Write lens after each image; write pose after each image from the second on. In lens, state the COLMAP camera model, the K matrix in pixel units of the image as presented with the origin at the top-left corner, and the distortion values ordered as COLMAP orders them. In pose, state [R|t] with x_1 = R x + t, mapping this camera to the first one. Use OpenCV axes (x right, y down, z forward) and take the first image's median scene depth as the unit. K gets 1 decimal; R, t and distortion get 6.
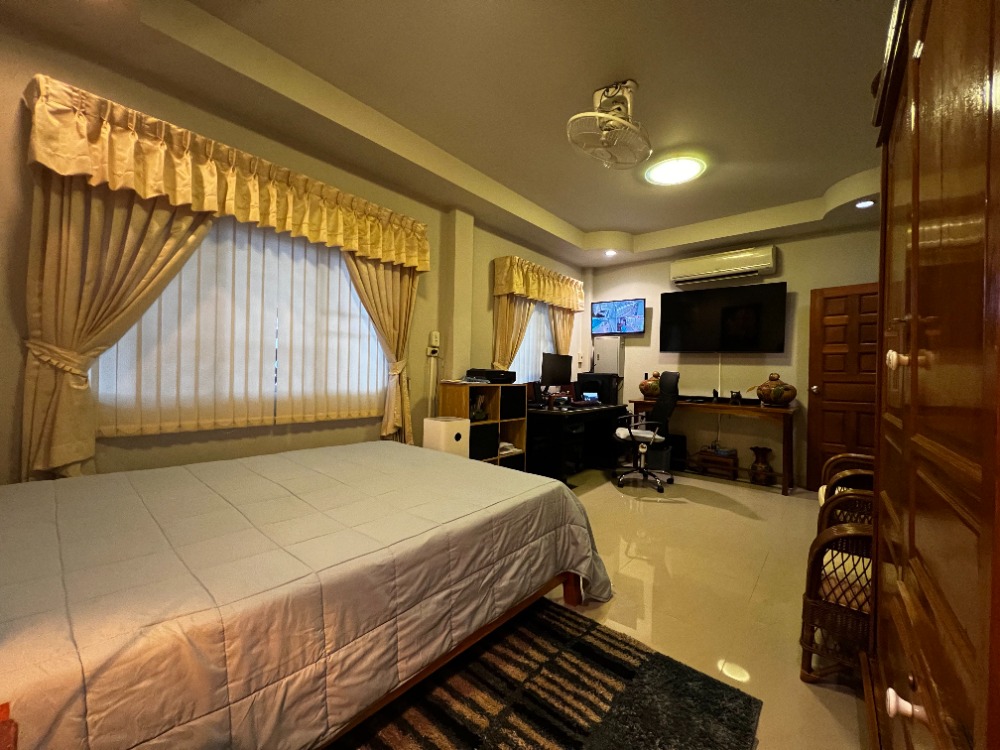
lens RADIAL K [[402.4, 0, 500.0], [0, 402.4, 375.0], [0, 0, 1]] dist [0.000034, 0.000313]
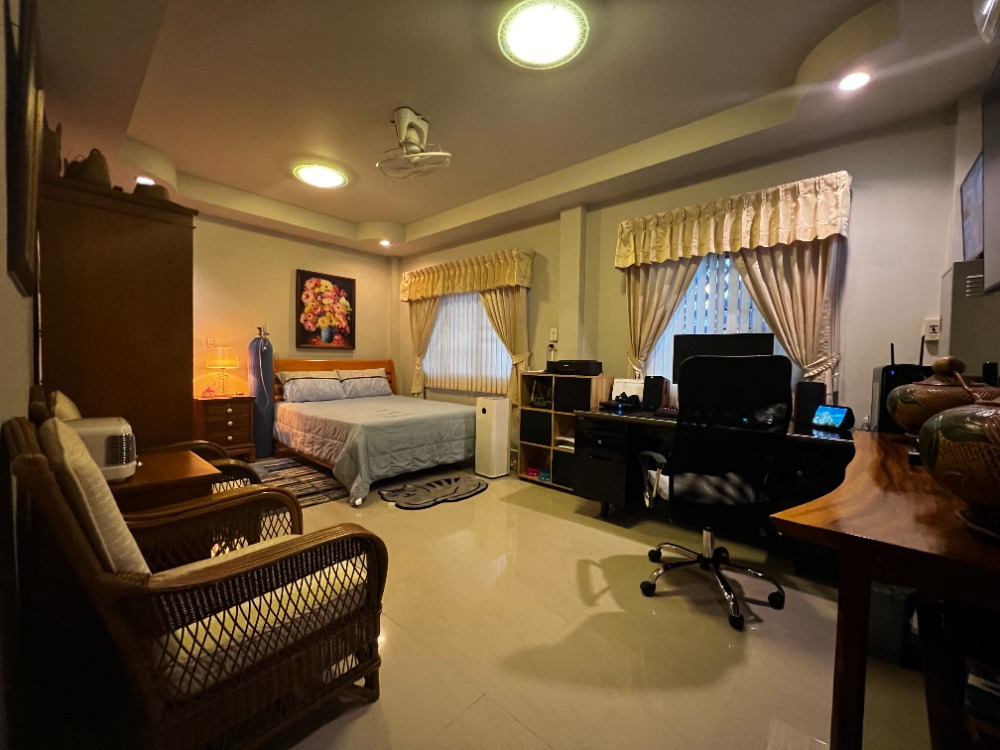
lens RADIAL K [[402.4, 0, 500.0], [0, 402.4, 375.0], [0, 0, 1]] dist [0.000034, 0.000313]
pose [[-0.040558, 0.014652, -0.999070, 1.166180], [-0.020359, 0.999673, 0.015488, 0.012366], [0.998970, 0.020968, -0.040247, 1.058780]]
